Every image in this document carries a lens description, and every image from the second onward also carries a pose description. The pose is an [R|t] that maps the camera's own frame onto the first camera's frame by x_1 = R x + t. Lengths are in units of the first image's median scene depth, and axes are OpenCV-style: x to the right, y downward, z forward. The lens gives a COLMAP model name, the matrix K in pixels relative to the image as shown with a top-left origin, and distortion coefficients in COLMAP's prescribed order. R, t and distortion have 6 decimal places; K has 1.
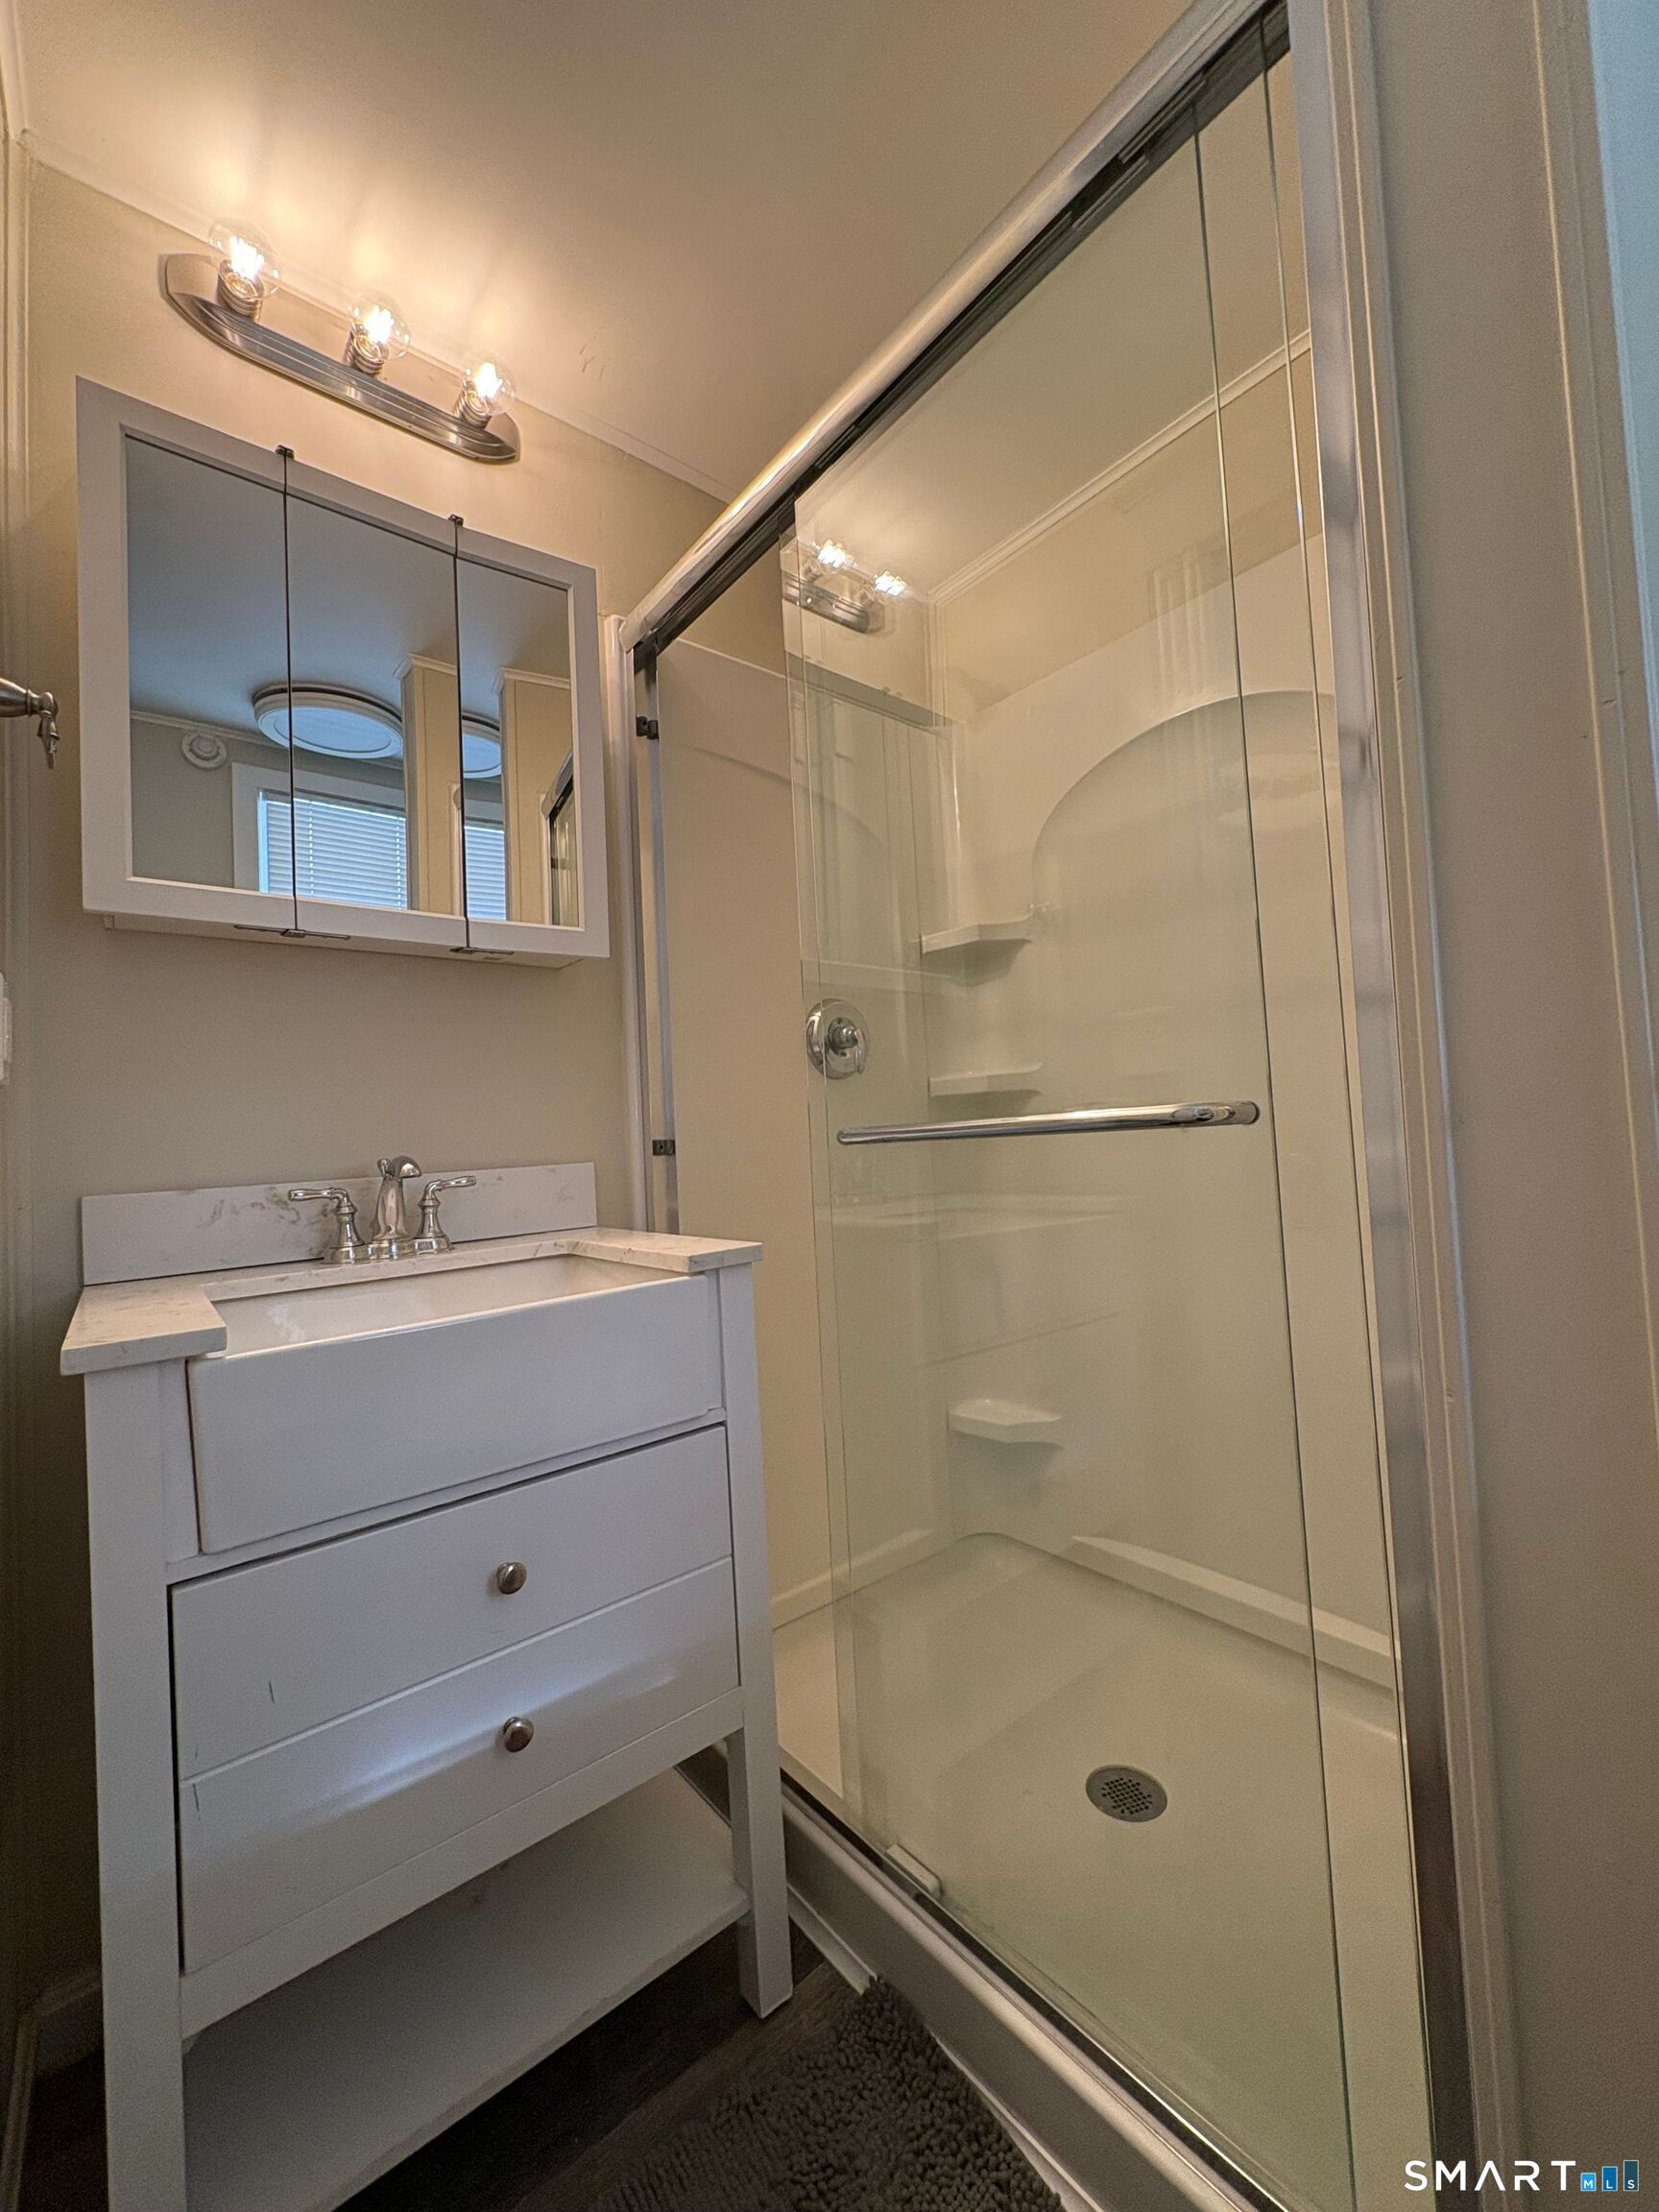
lens RADIAL K [[869.9, 0, 829.5], [0, 869.9, 1106.0], [0, 0, 1]] dist [-0.001510, -0.007094]
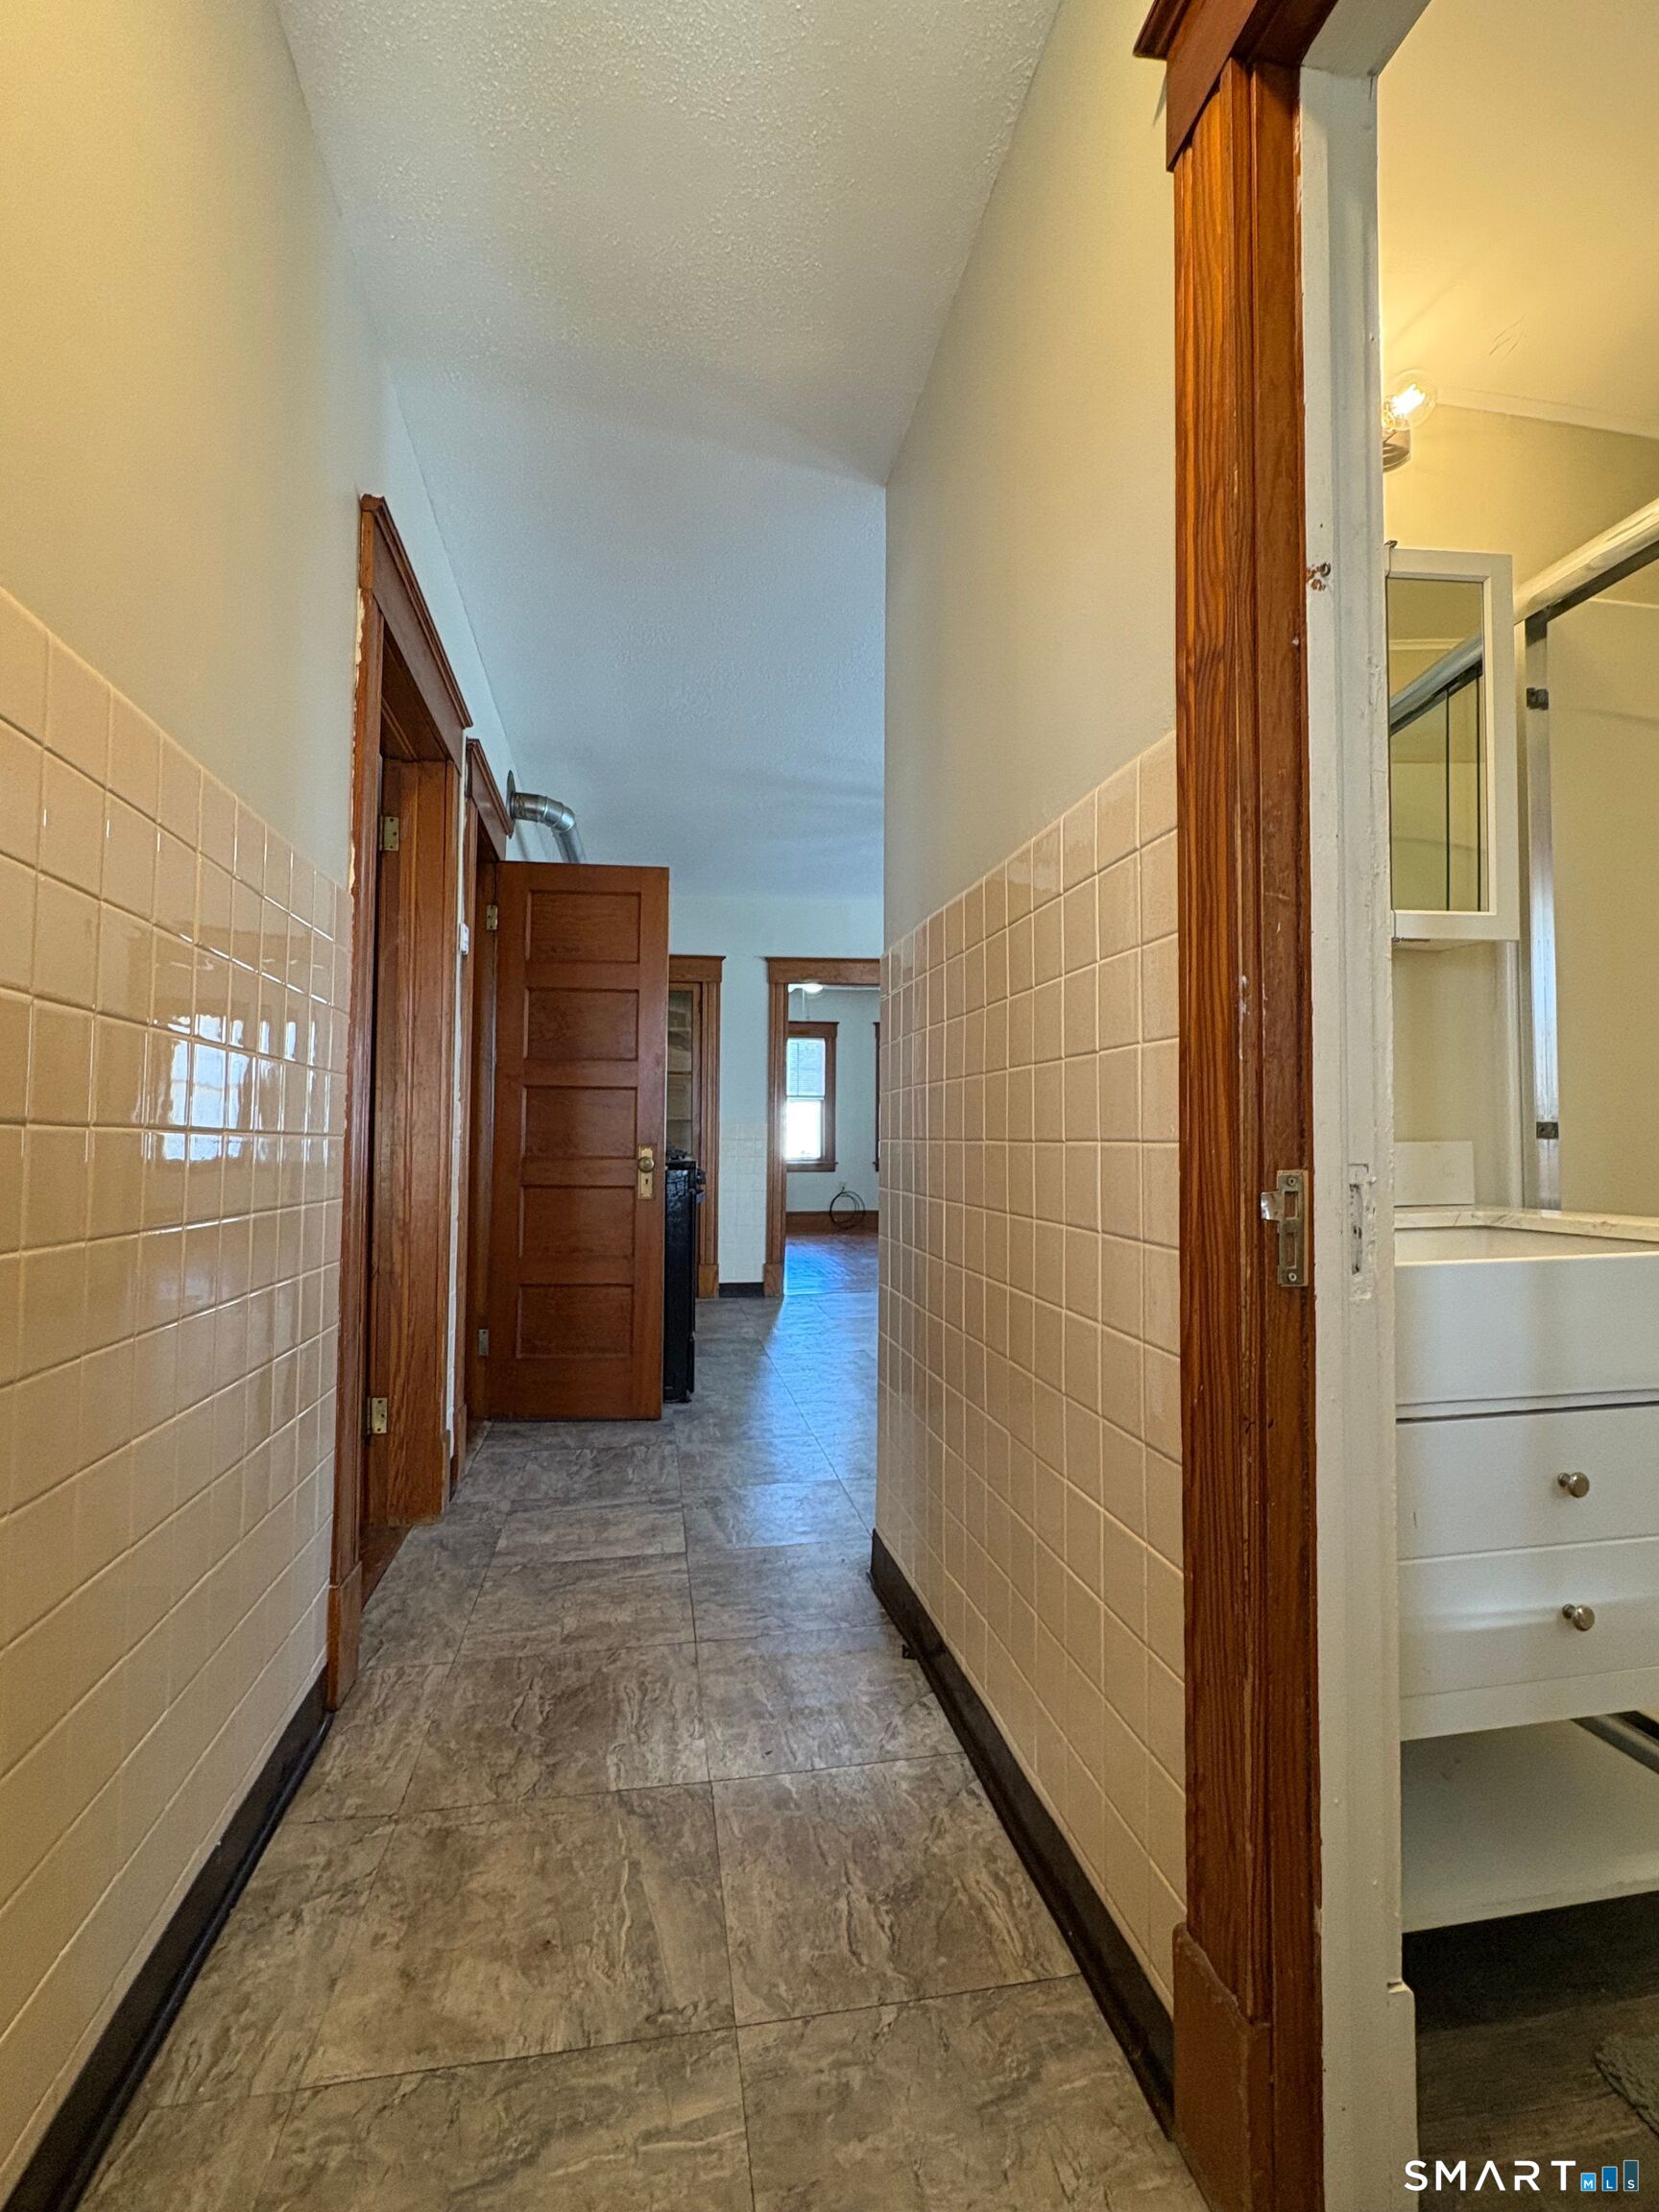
lens RADIAL K [[1013.0, 0, 829.5], [0, 1013.0, 1106.0], [0, 0, 1]] dist [-0.010466, -0.000013]
pose [[0.868134, 0.033575, -0.495194, -0.576662], [-0.026584, 0.999423, 0.021159, 0.032087], [0.495618, -0.005204, 0.868525, -0.661440]]
